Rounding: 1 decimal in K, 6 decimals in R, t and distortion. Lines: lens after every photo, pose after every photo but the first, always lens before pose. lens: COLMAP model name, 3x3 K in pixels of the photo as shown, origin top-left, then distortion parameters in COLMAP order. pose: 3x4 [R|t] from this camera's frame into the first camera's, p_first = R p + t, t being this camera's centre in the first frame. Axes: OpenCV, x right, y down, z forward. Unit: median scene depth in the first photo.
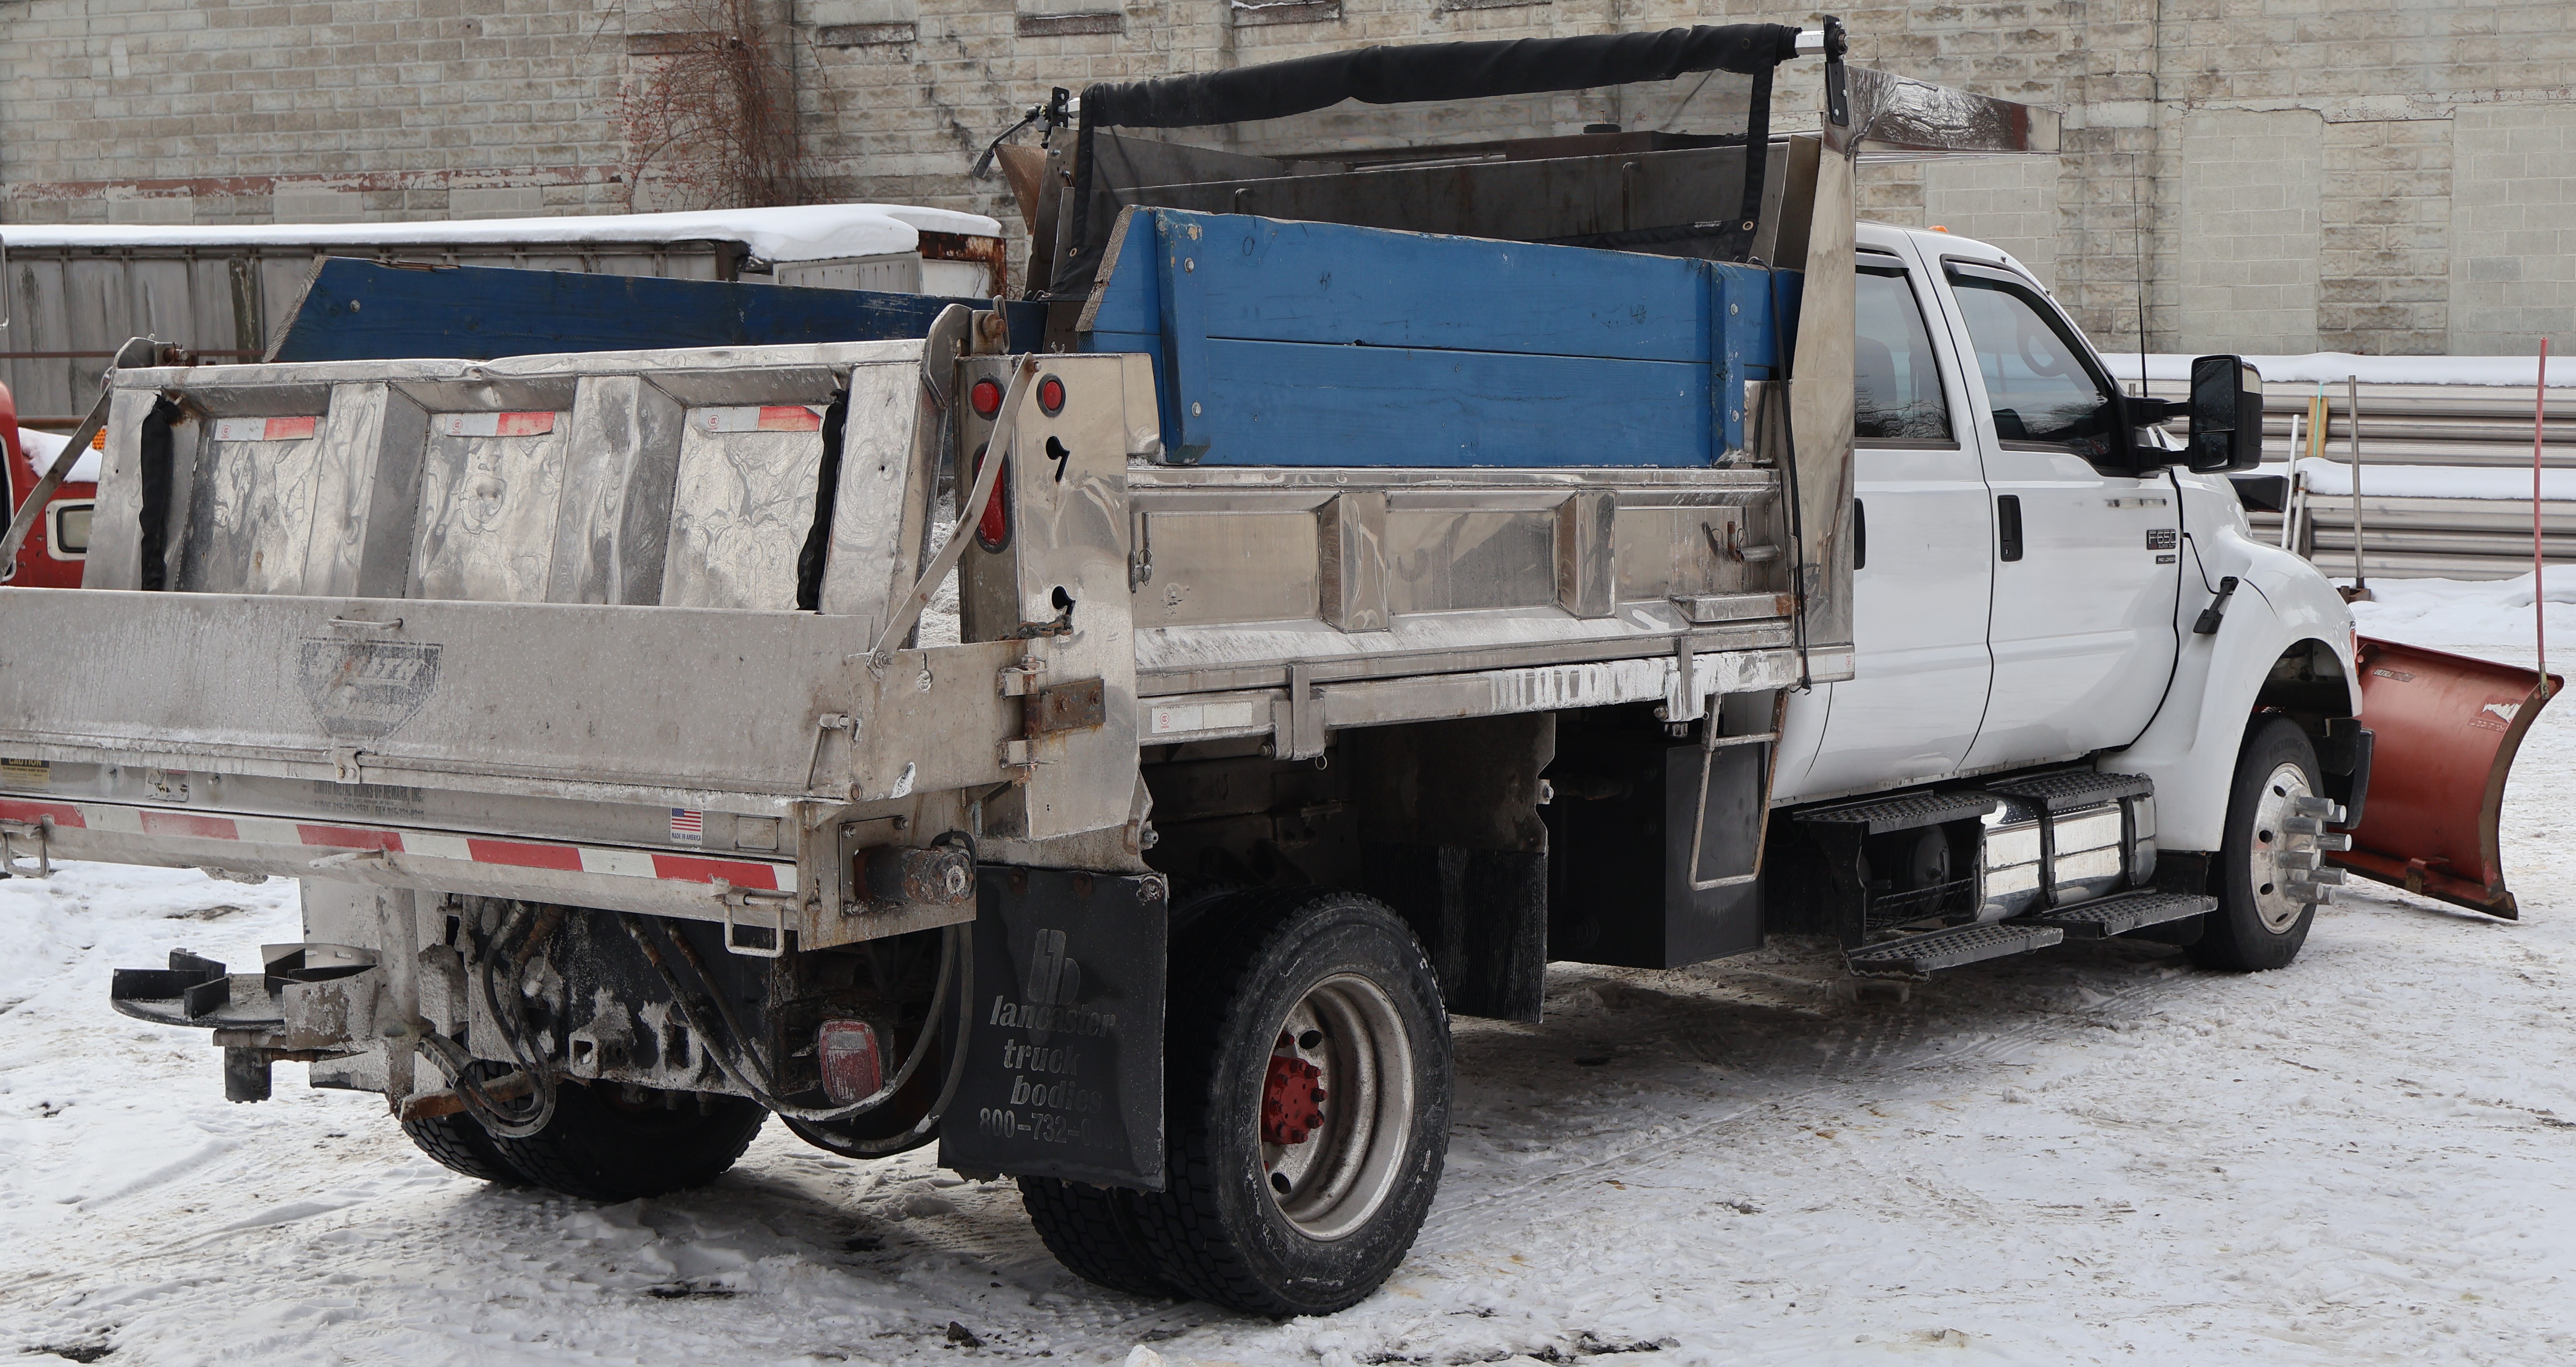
lens RADIAL K [[3588.6, 0, 1288.0], [0, 3588.6, 683.5], [0, 0, 1]] dist [-0.012133, -0.013671]
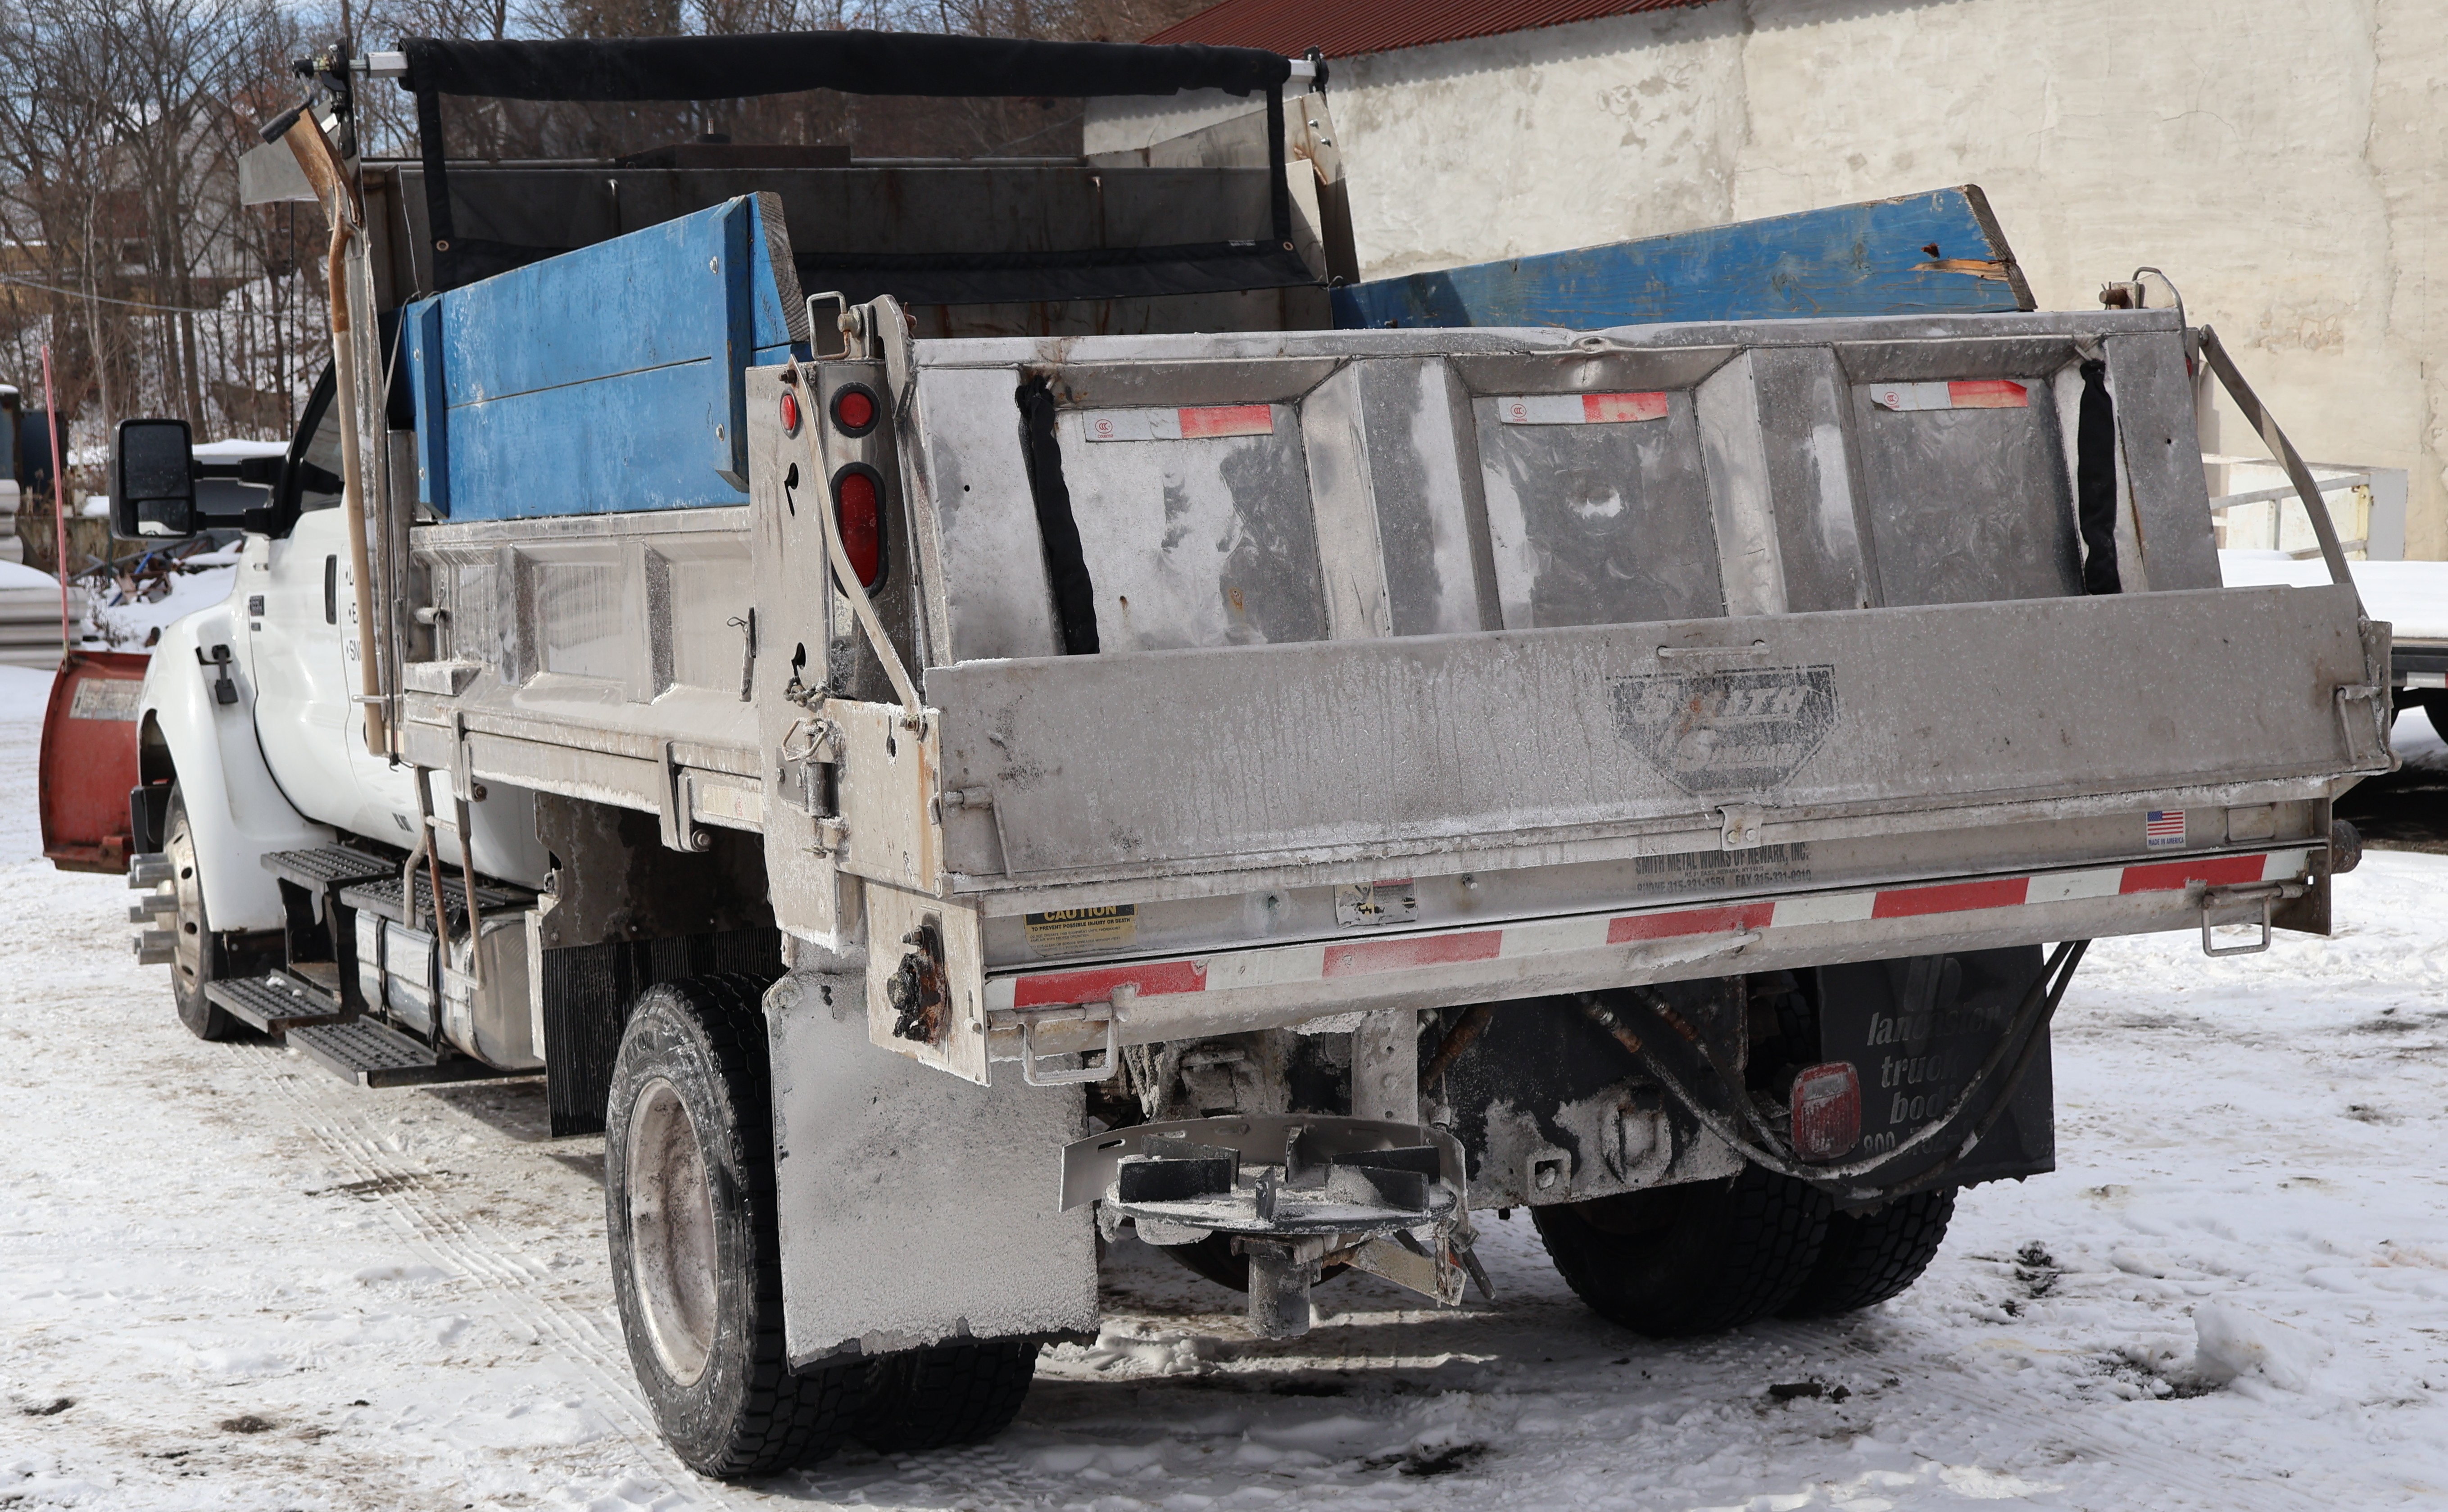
lens RADIAL K [[3517.3, 0, 1010.7], [0, 3517.3, 750.2], [0, 0, 1]] dist [0.008771, -0.002482]
pose [[0.514798, -0.077612, 0.853791, -0.915932], [0.090470, 0.995251, 0.035921, -0.033466], [-0.852525, 0.058751, 0.519374, 0.658632]]
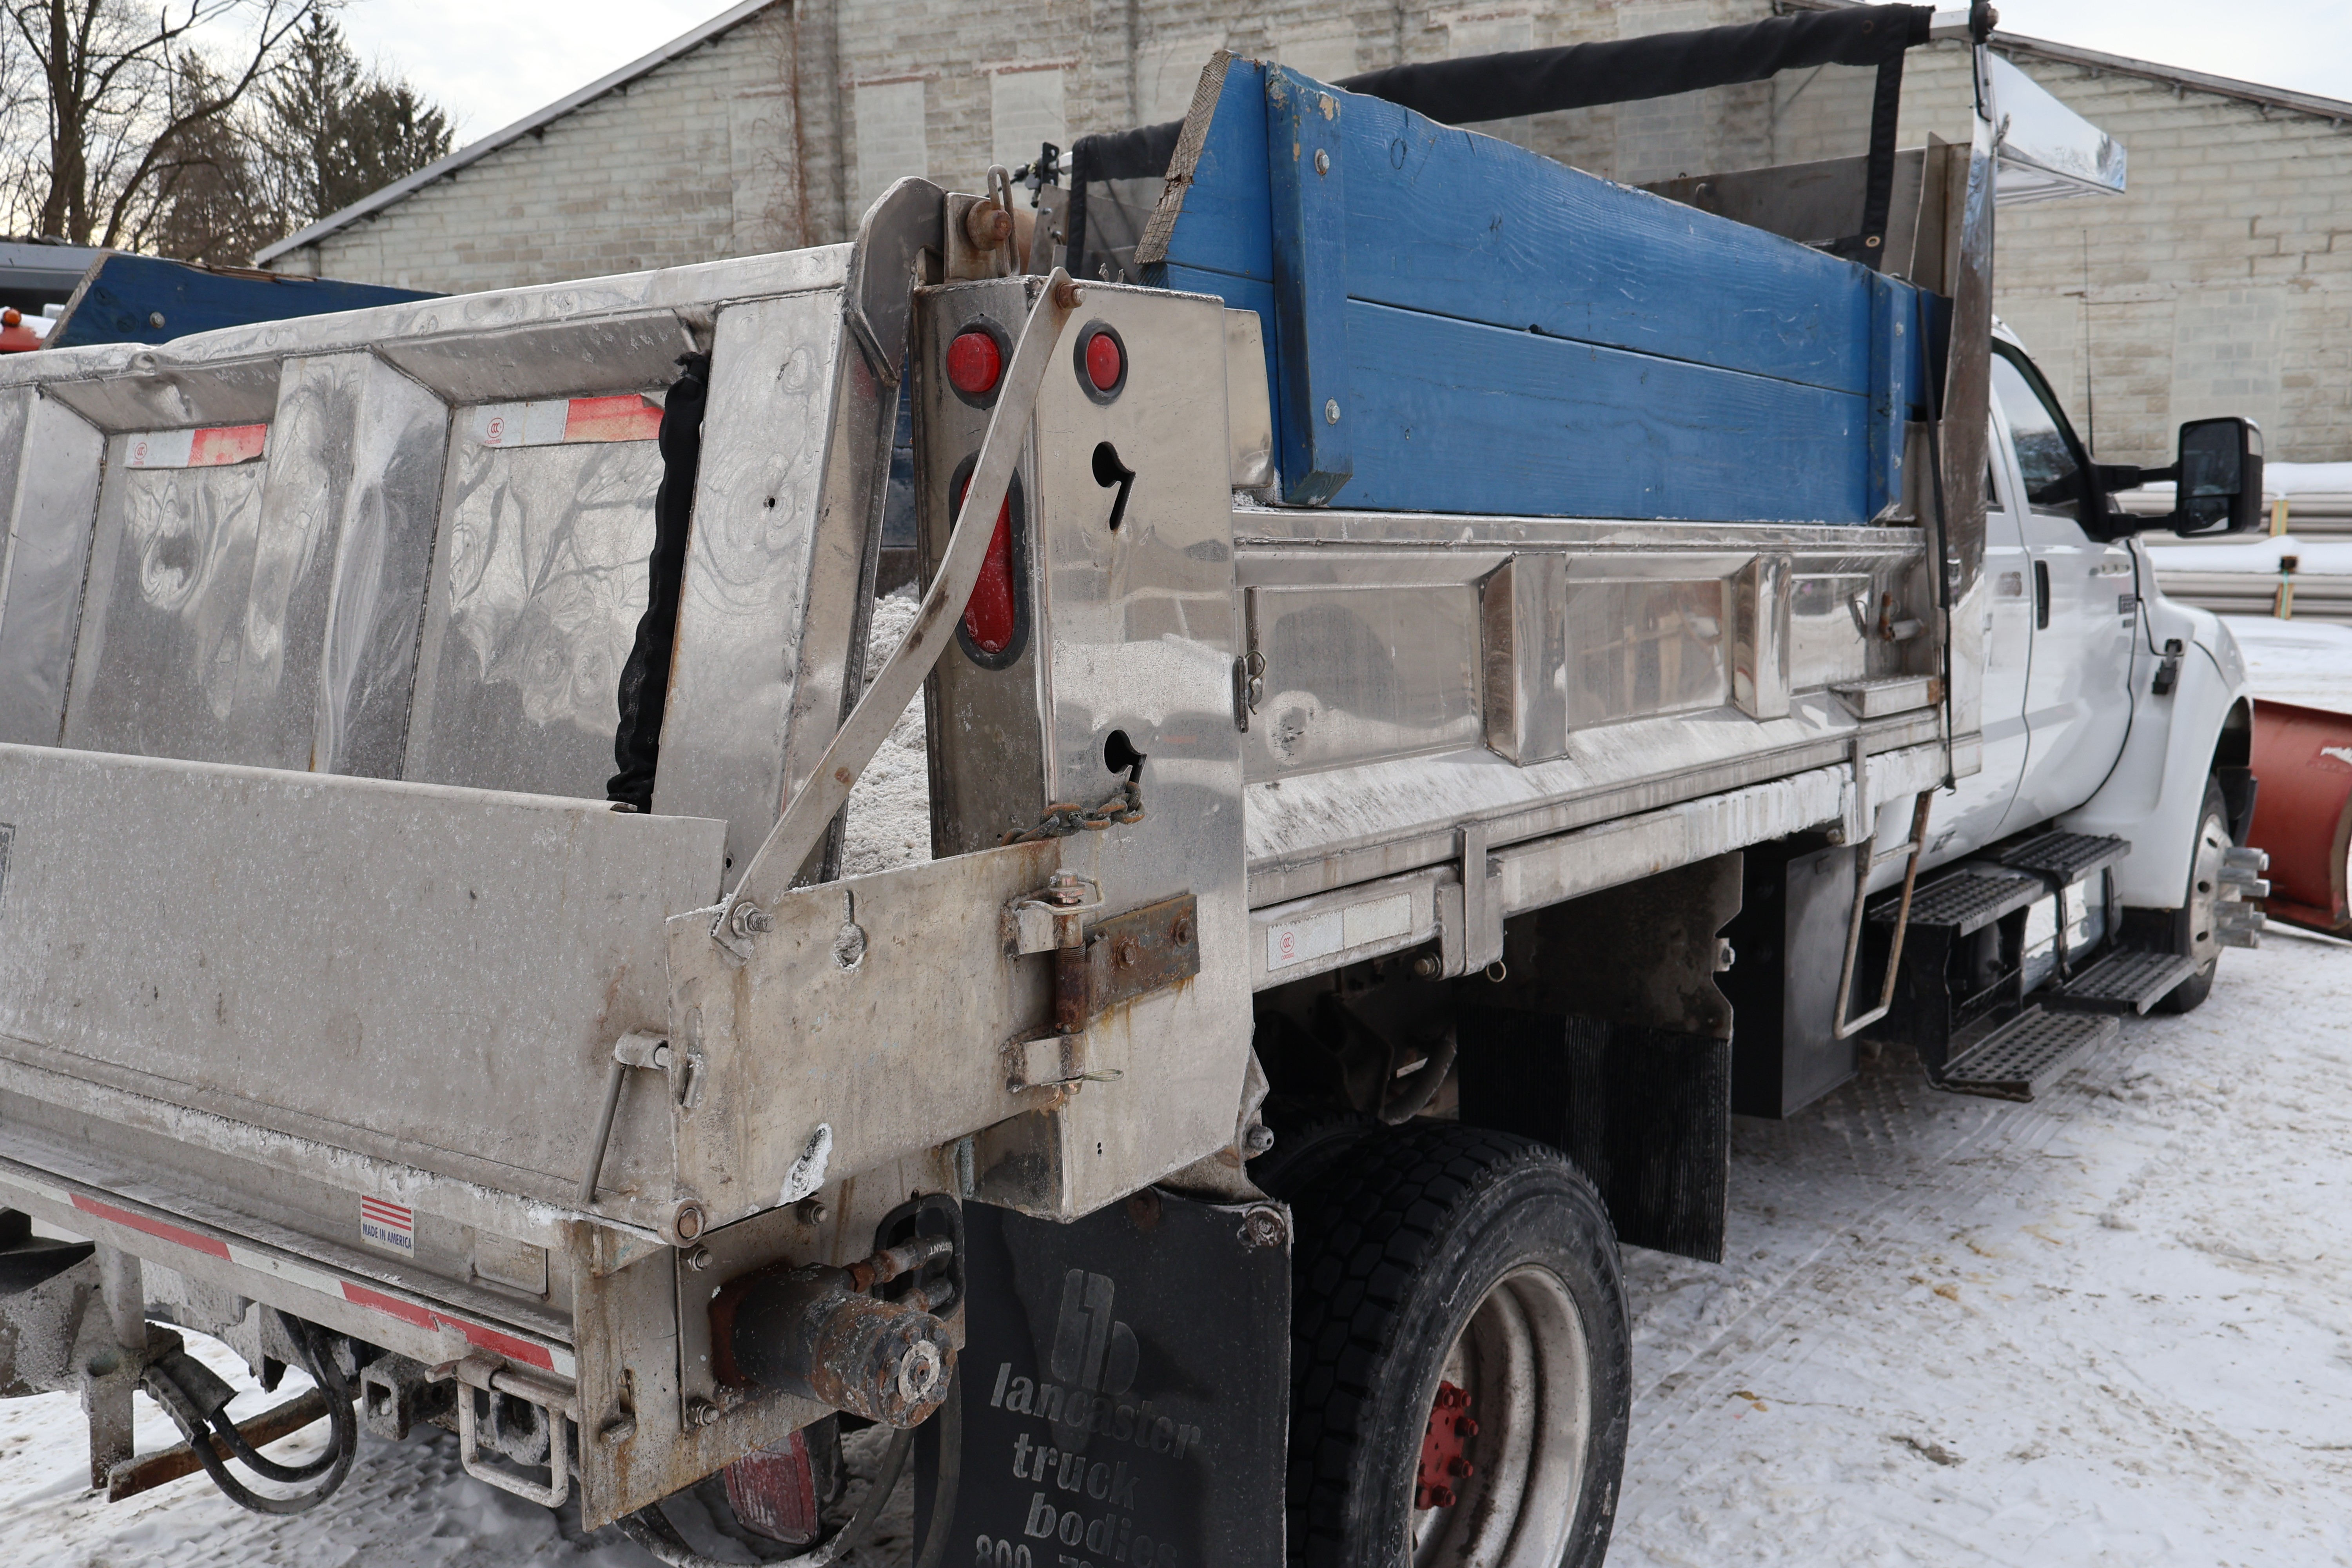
lens RADIAL K [[2076.7, 0, 1169.9], [0, 2076.7, 751.7], [0, 0, 1]] dist [0.017356, -0.003020]
pose [[0.999957, -0.005289, 0.007599, -0.050139], [0.005023, 0.999388, 0.034609, -0.029432], [-0.007778, -0.034569, 0.999372, 0.596554]]
